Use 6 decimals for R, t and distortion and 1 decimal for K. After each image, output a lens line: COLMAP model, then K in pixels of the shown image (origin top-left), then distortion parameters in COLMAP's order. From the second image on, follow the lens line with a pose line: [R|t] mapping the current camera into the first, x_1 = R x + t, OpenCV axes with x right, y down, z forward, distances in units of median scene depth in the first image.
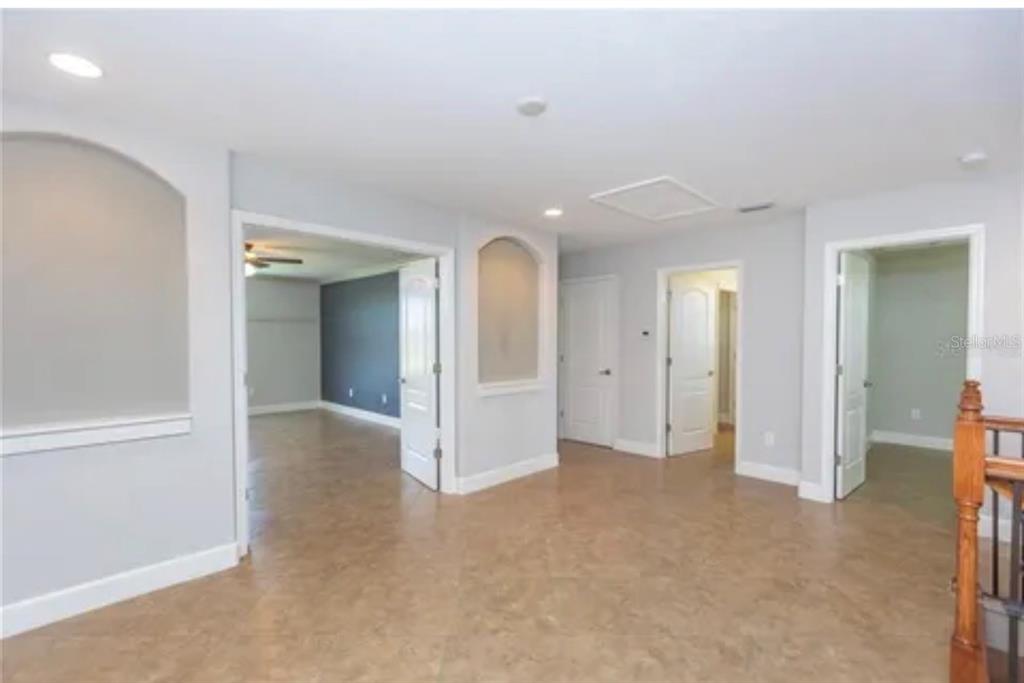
lens RADIAL K [[459.5, 0, 509.4], [0, 459.5, 347.9], [0, 0, 1]] dist [0.000644, 0.000013]
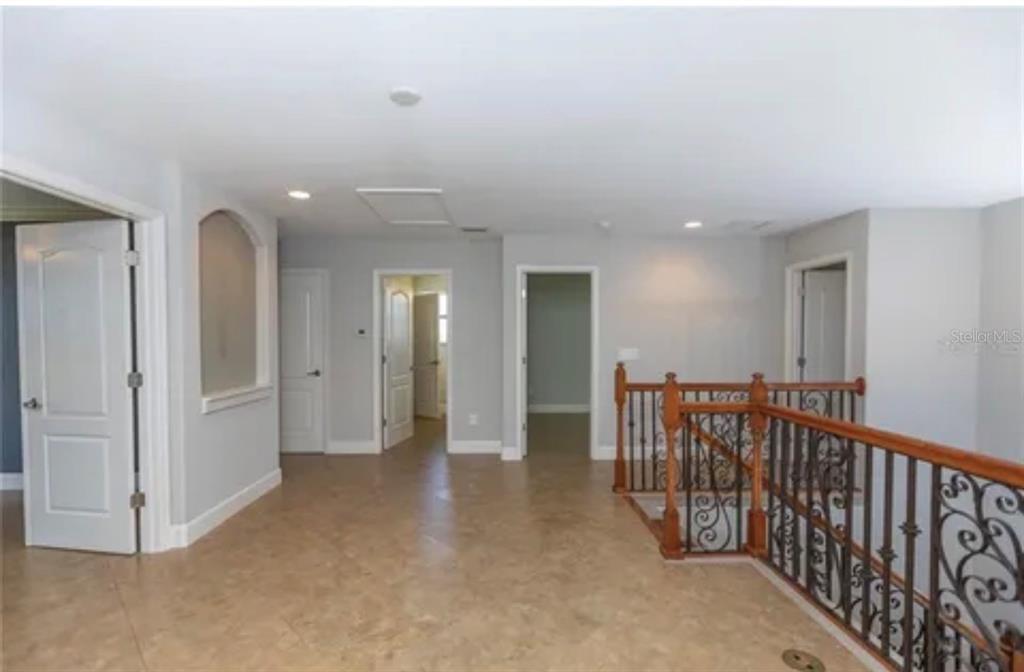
lens RADIAL K [[460.9, 0, 512.6], [0, 460.9, 345.9], [0, 0, 1]] dist [0.000904, 0.000406]
pose [[0.680426, -0.014417, 0.732675, -0.278576], [0.015184, 0.999869, 0.005573, -0.002197], [-0.732660, 0.007333, 0.680556, 0.097776]]
